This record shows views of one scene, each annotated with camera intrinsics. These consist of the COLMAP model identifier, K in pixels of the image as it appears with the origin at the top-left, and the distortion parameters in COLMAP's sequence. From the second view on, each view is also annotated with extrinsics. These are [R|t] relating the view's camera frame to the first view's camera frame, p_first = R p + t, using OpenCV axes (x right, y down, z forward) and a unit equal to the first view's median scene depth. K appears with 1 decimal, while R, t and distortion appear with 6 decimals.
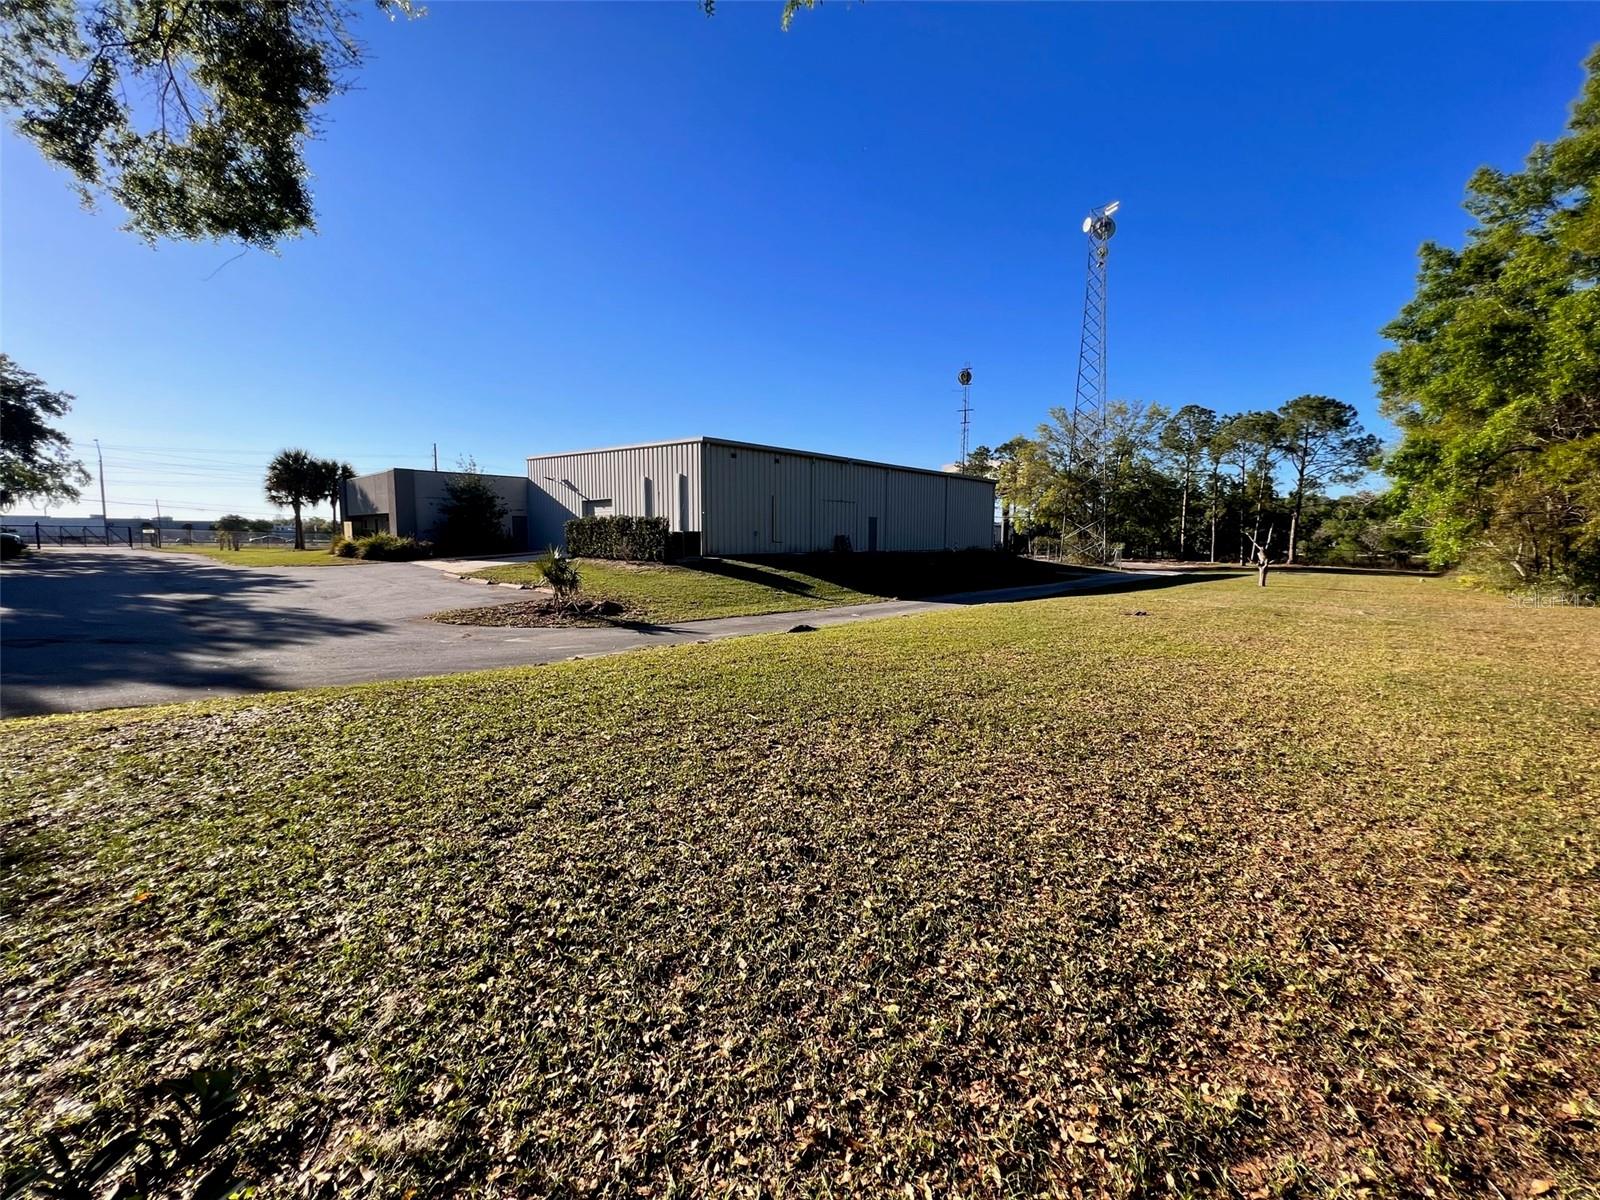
lens RADIAL K [[626.9, 0, 789.4], [0, 626.9, 569.7], [0, 0, 1]] dist [0.000633, -0.000011]
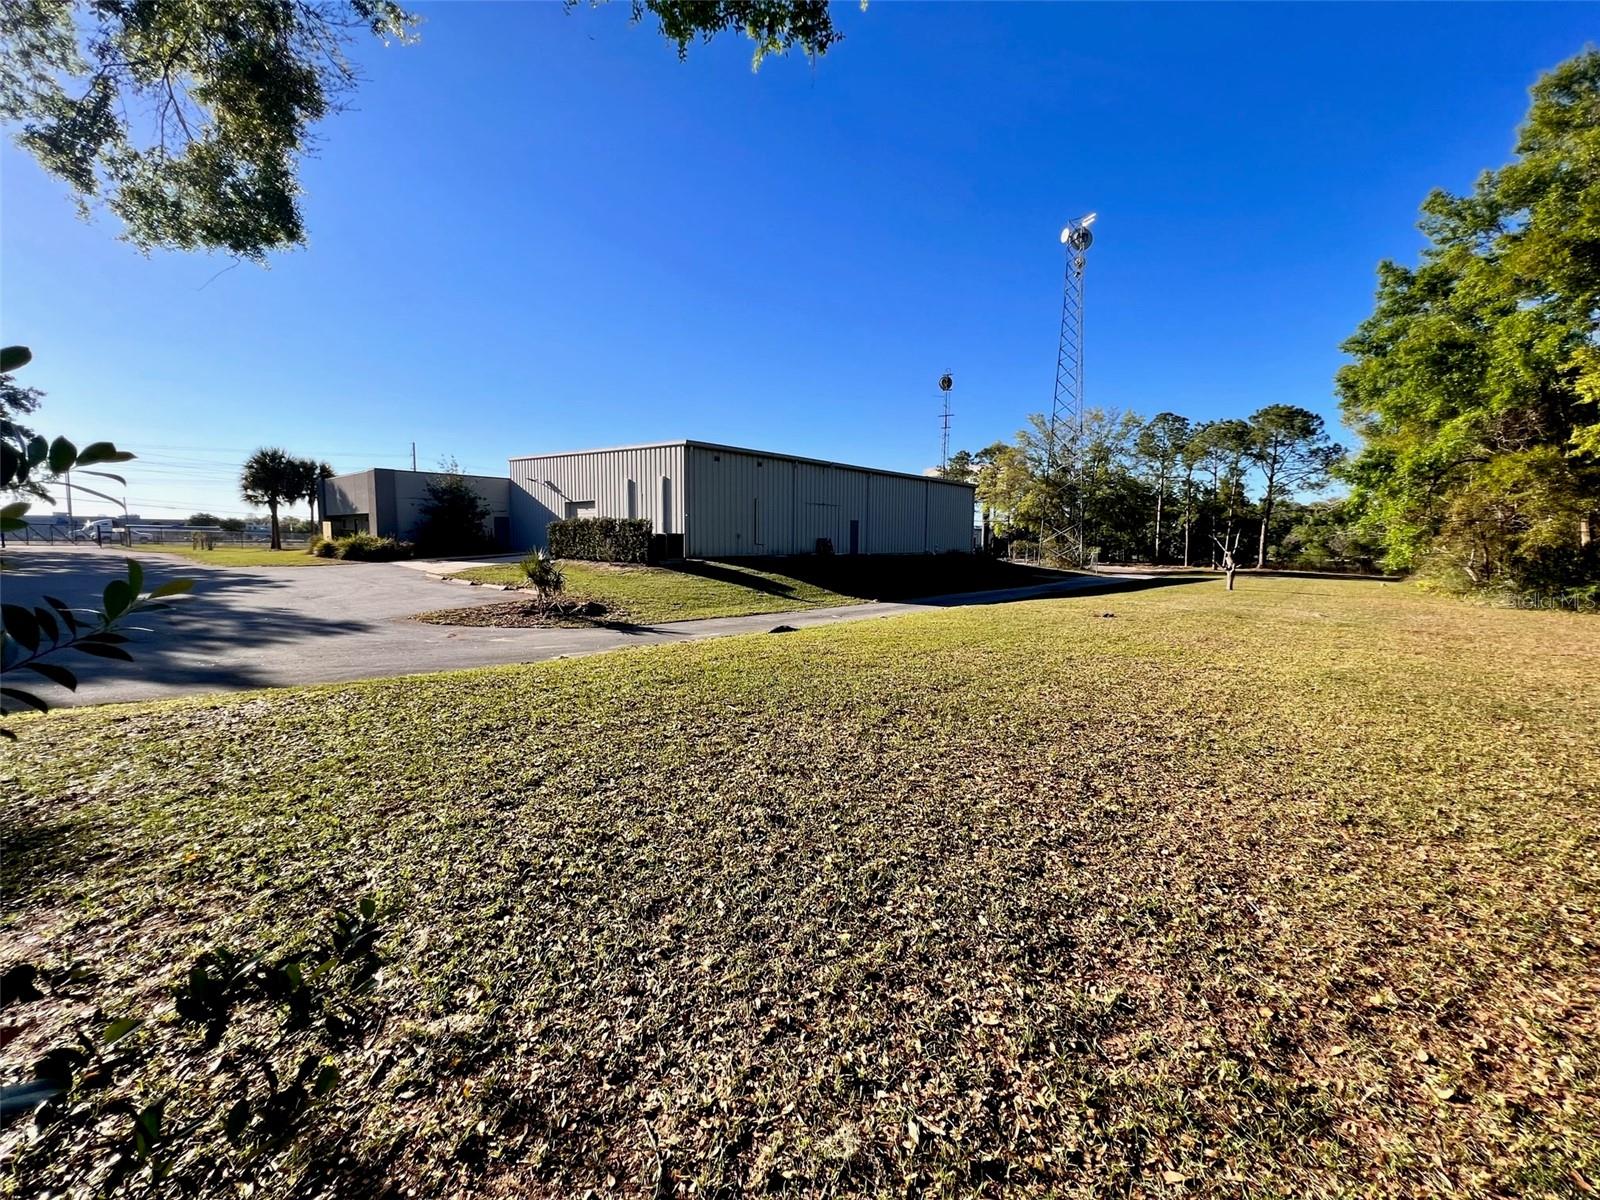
lens RADIAL K [[649.2, 0, 807.3], [0, 649.2, 598.1], [0, 0, 1]] dist [-0.001759, -0.000070]
pose [[0.998873, 0.002609, 0.047388, 0.022021], [-0.004546, 0.999156, 0.040820, -0.001376], [-0.047242, -0.040989, 0.998042, -0.156161]]
